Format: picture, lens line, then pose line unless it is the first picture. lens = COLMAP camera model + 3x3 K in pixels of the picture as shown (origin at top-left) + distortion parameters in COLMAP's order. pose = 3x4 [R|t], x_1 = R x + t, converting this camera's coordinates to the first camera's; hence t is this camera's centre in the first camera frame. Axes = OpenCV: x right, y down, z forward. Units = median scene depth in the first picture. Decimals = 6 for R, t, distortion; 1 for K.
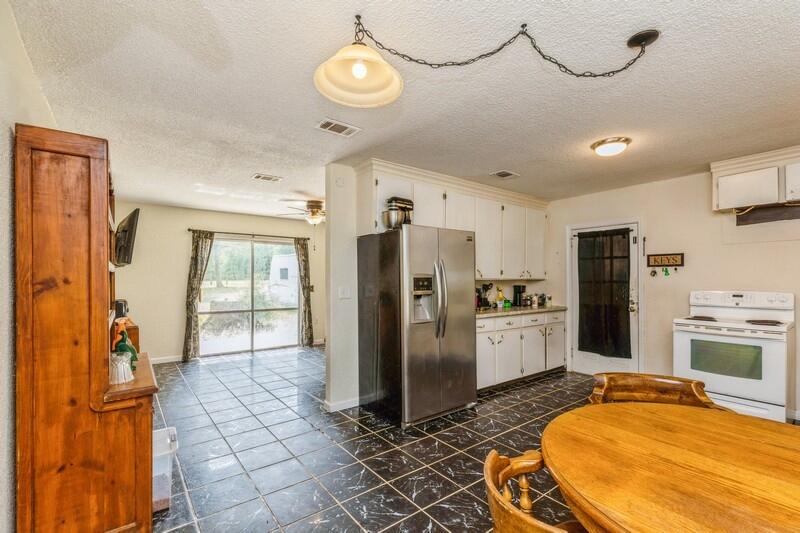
lens RADIAL K [[356.6, 0, 399.9], [0, 356.6, 276.0], [0, 0, 1]] dist [-0.000015, -0.000168]
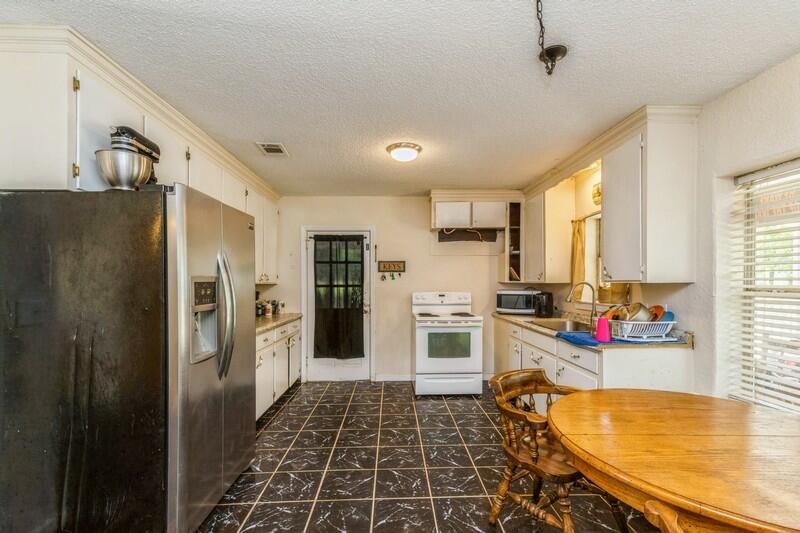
lens RADIAL K [[358.4, 0, 404.3], [0, 358.4, 280.1], [0, 0, 1]] dist [0.001501, 0.000253]
pose [[0.572224, 0.002914, 0.820092, -0.182023], [-0.002949, 0.999995, -0.001495, 0.001257], [-0.820092, -0.001563, 0.572229, 0.312420]]
